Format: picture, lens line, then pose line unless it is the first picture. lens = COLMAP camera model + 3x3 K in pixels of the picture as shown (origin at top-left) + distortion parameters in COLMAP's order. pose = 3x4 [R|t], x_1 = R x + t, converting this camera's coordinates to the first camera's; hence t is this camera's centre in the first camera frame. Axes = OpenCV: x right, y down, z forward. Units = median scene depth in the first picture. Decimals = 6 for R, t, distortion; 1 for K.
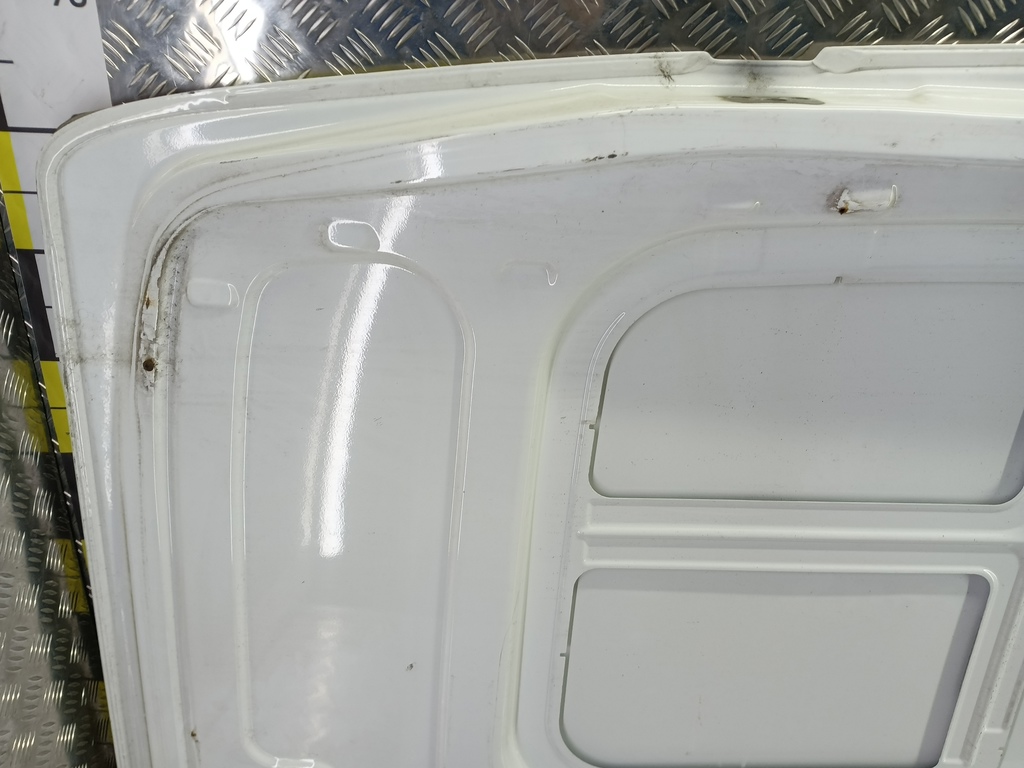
lens RADIAL K [[806.5, 0, 497.4], [0, 806.5, 389.9], [0, 0, 1]] dist [0.053135, -0.113933]
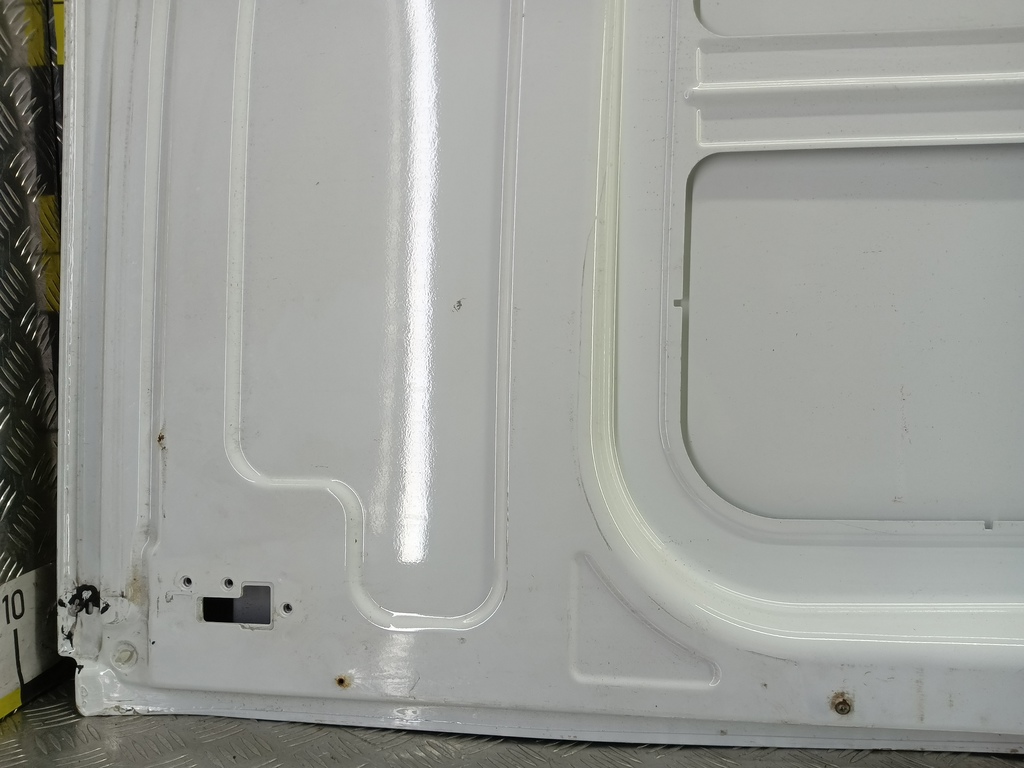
lens RADIAL K [[806.5, 0, 515.5], [0, 806.5, 408.7], [0, 0, 1]] dist [0.053135, -0.113933]
pose [[0.990534, -0.040457, -0.131172, 0.032655], [-0.006540, 0.940586, -0.339492, 0.697910], [0.137114, 0.337136, 0.931418, 0.399560]]
